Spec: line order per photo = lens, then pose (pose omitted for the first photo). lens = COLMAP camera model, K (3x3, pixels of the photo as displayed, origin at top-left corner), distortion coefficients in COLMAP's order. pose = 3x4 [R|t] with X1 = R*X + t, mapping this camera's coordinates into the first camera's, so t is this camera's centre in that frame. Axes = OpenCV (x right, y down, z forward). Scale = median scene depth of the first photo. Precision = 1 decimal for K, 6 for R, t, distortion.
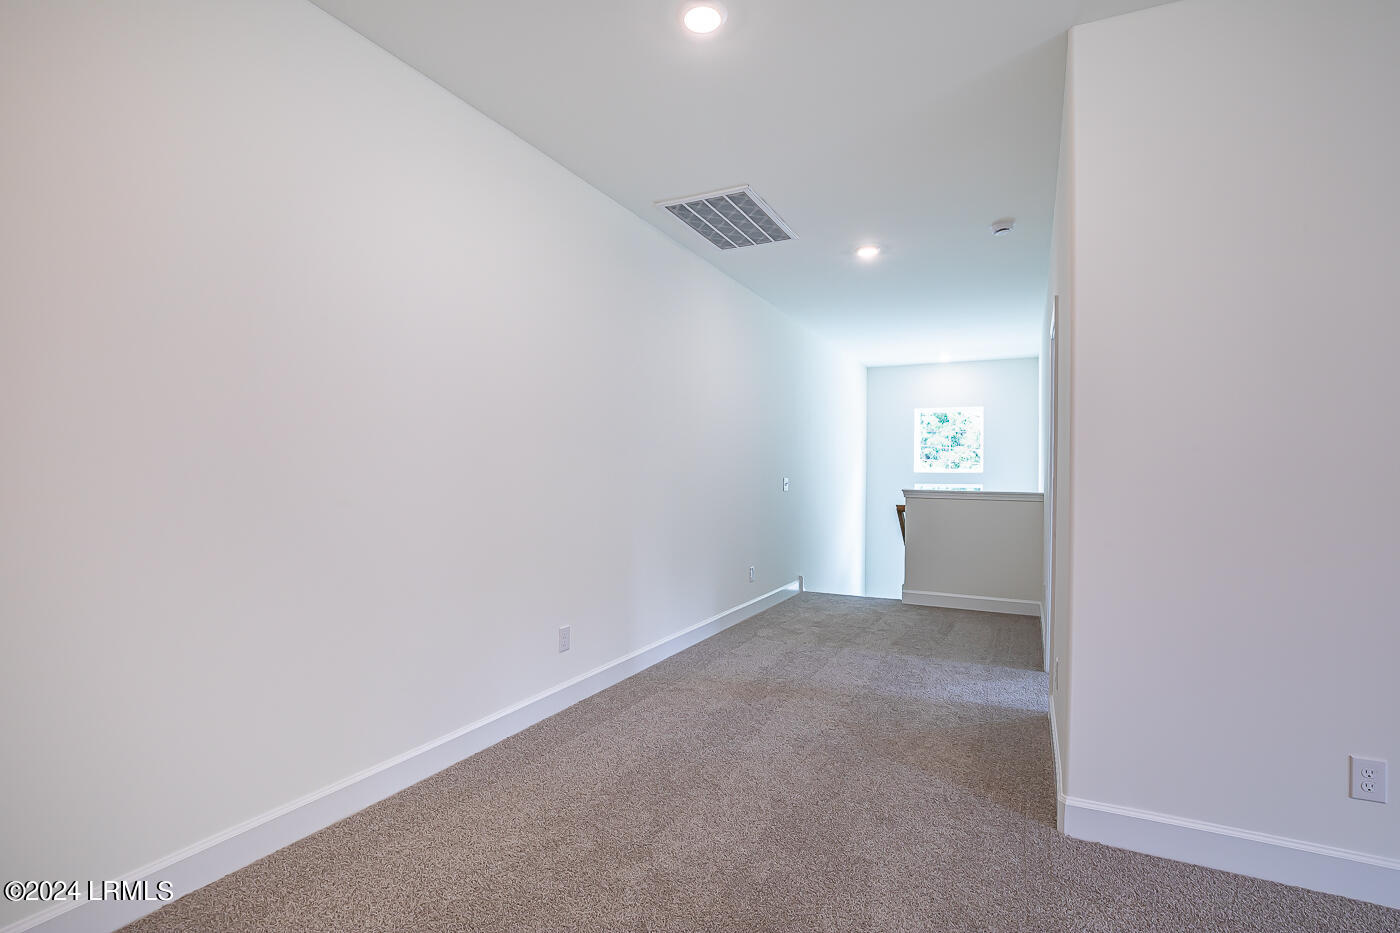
lens RADIAL K [[639.2, 0, 709.2], [0, 639.2, 465.5], [0, 0, 1]] dist [-0.037645, 0.006134]
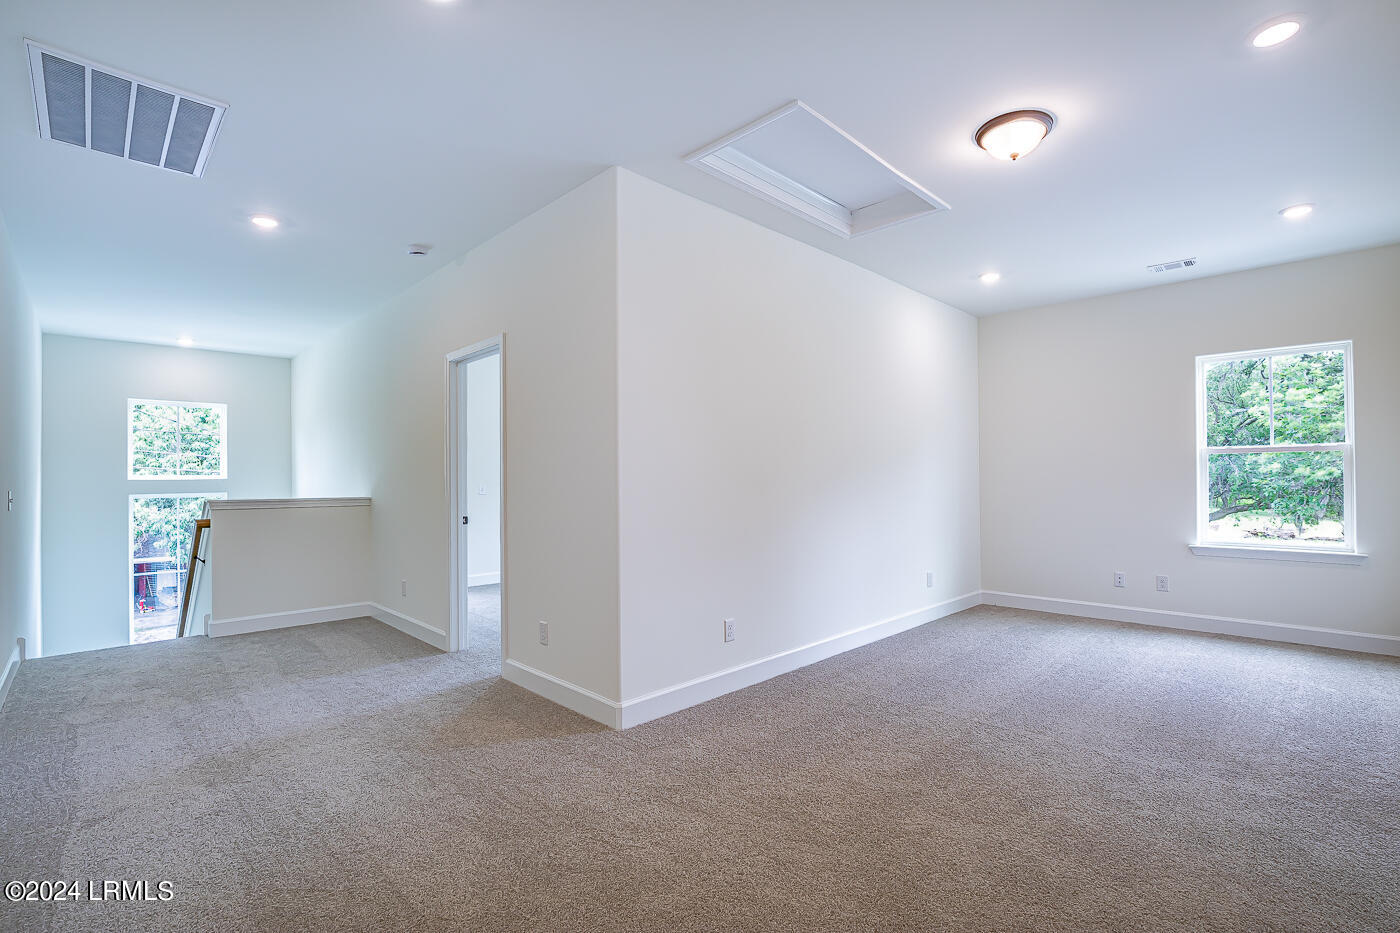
lens RADIAL K [[639.2, 0, 710.8], [0, 639.2, 467.6], [0, 0, 1]] dist [-0.037645, 0.006134]
pose [[0.309147, 0.002220, 0.951012, -0.393219], [0.000721, 0.999996, -0.002568, -0.003545], [-0.951014, 0.001479, 0.309145, 0.185809]]
